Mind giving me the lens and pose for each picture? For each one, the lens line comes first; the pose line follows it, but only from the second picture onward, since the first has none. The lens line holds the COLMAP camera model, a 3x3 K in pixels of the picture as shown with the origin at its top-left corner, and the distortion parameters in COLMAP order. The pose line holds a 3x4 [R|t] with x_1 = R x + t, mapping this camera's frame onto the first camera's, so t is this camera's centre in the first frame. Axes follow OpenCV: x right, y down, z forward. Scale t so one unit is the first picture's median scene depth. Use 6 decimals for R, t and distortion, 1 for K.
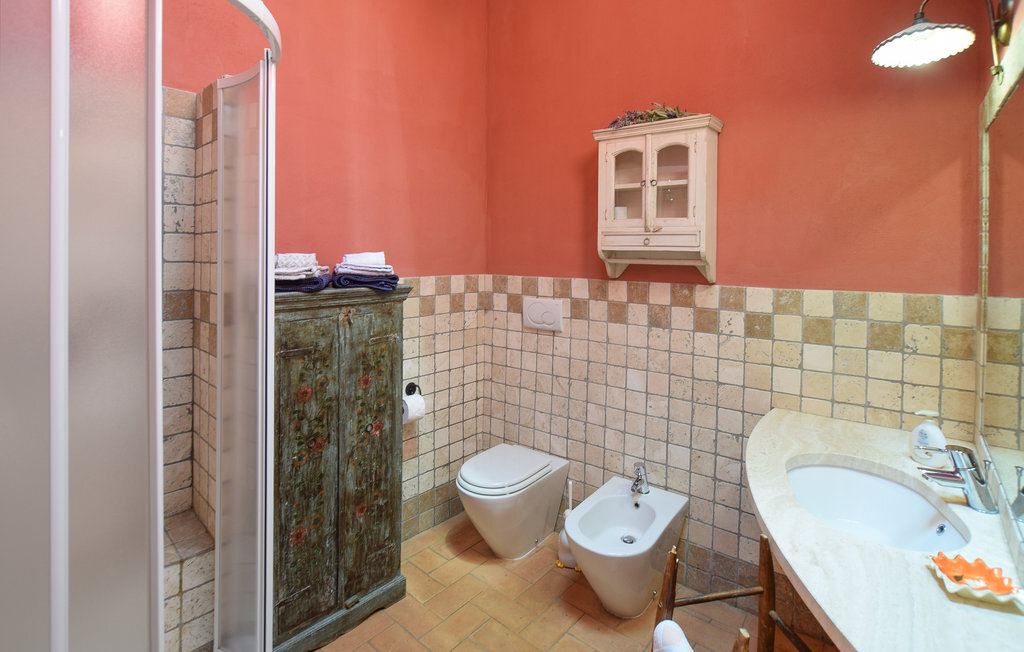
lens RADIAL K [[486.1, 0, 509.3], [0, 486.1, 258.7], [0, 0, 1]] dist [-0.020464, -0.000243]
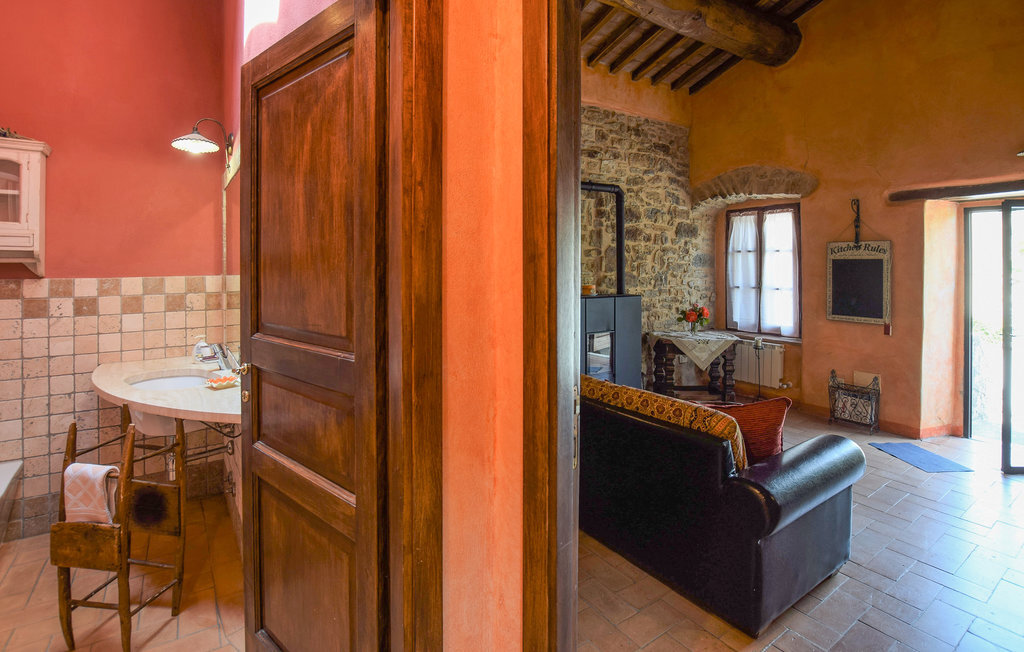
lens RADIAL K [[486.1, 0, 509.3], [0, 486.1, 258.7], [0, 0, 1]] dist [-0.020464, -0.000243]
pose [[0.236757, -0.006589, 0.971547, -0.495447], [0.016724, 0.999856, 0.002706, 0.021743], [-0.971425, 0.015608, 0.236833, -0.459818]]
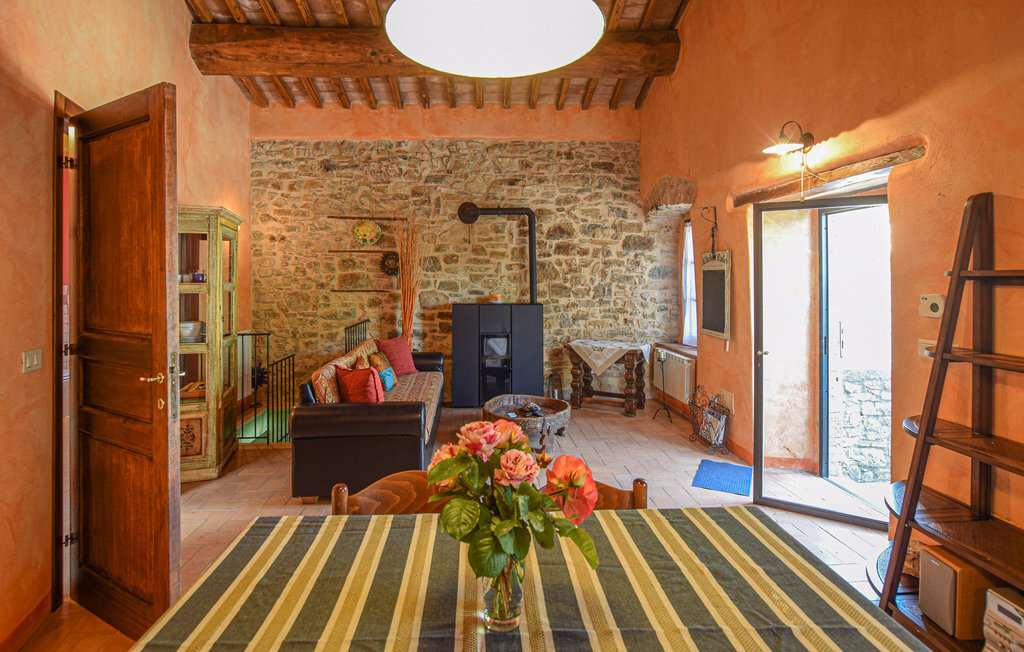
lens RADIAL K [[501.4, 0, 511.3], [0, 501.4, 273.6], [0, 0, 1]] dist [-0.000398, 0.000007]
pose [[0.688034, -0.010934, 0.725596, -0.184240], [0.023373, 0.999702, -0.007098, 0.064384], [-0.725302, 0.021843, 0.688085, -2.236121]]
